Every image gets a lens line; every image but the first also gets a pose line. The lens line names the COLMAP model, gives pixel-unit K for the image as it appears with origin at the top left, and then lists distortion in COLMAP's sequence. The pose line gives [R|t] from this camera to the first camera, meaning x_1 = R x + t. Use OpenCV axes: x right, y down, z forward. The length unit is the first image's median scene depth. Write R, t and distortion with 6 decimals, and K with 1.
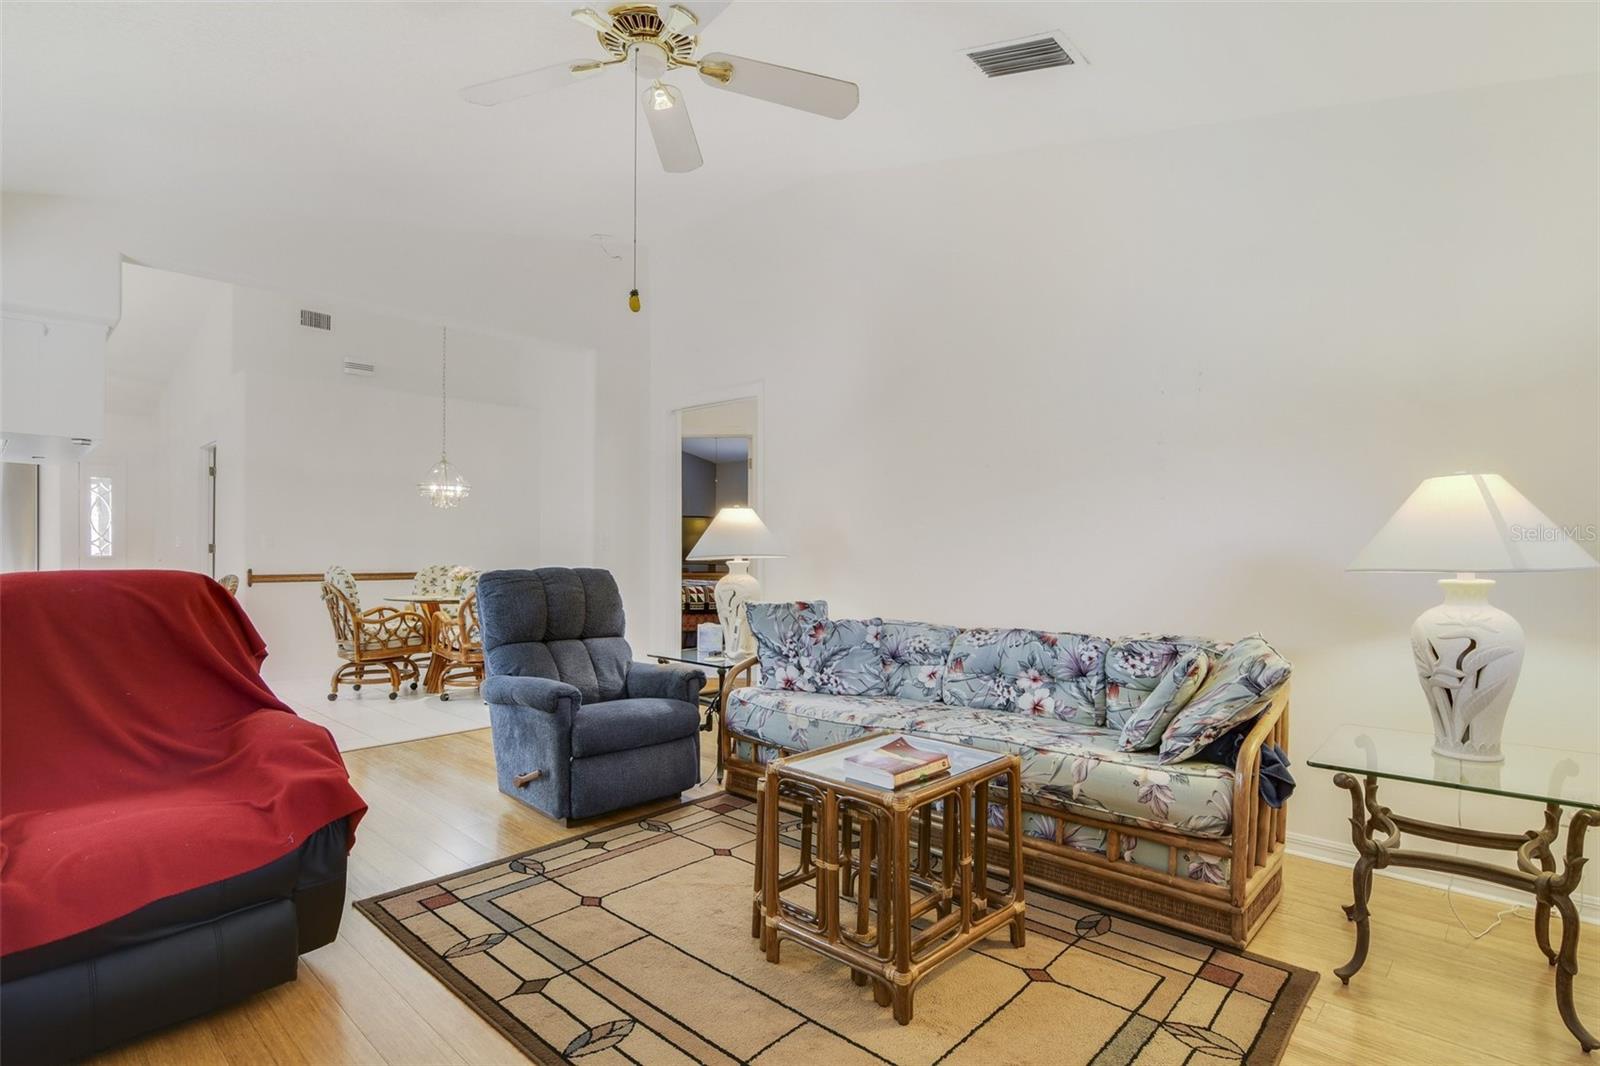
lens RADIAL K [[797.0, 0, 801.4], [0, 797.0, 547.9], [0, 0, 1]] dist [-0.014530, -0.000104]
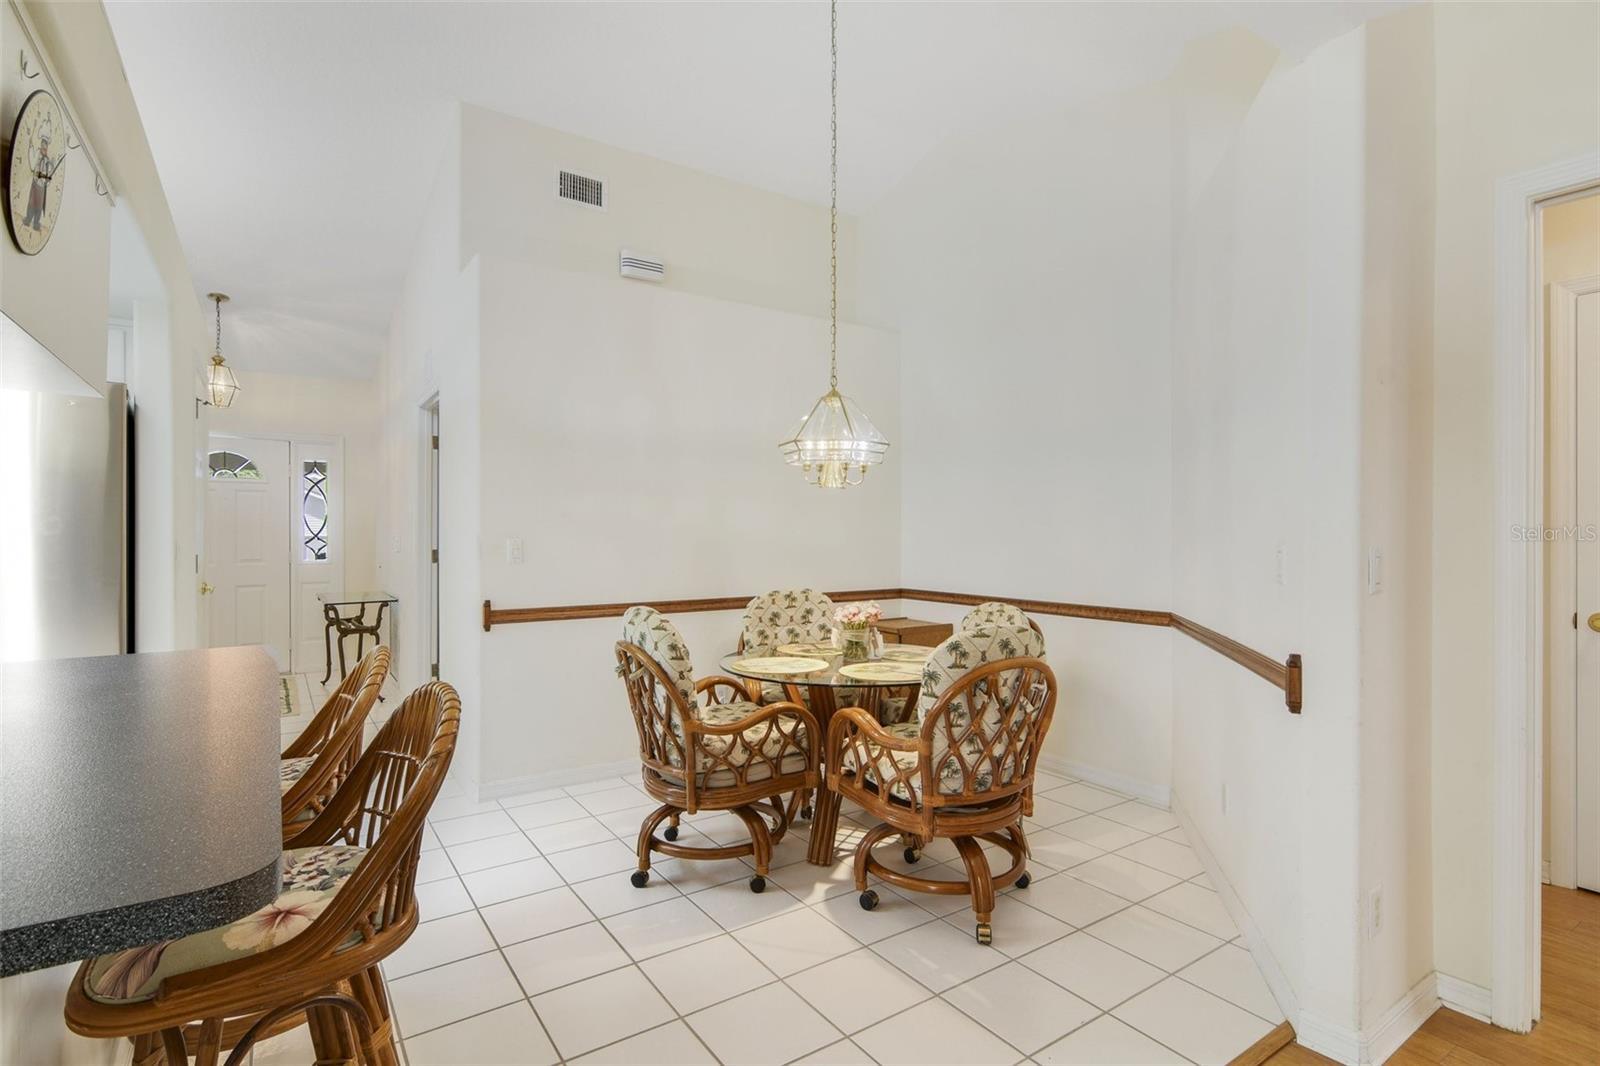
lens RADIAL K [[792.1, 0, 800.0], [0, 792.1, 533.0], [0, 0, 1]] dist [-0.014588, -0.000262]
pose [[0.973638, -0.002257, -0.228088, -0.382463], [0.002129, 0.999997, -0.000807, -0.022598], [0.228089, 0.000300, 0.973640, 0.546964]]
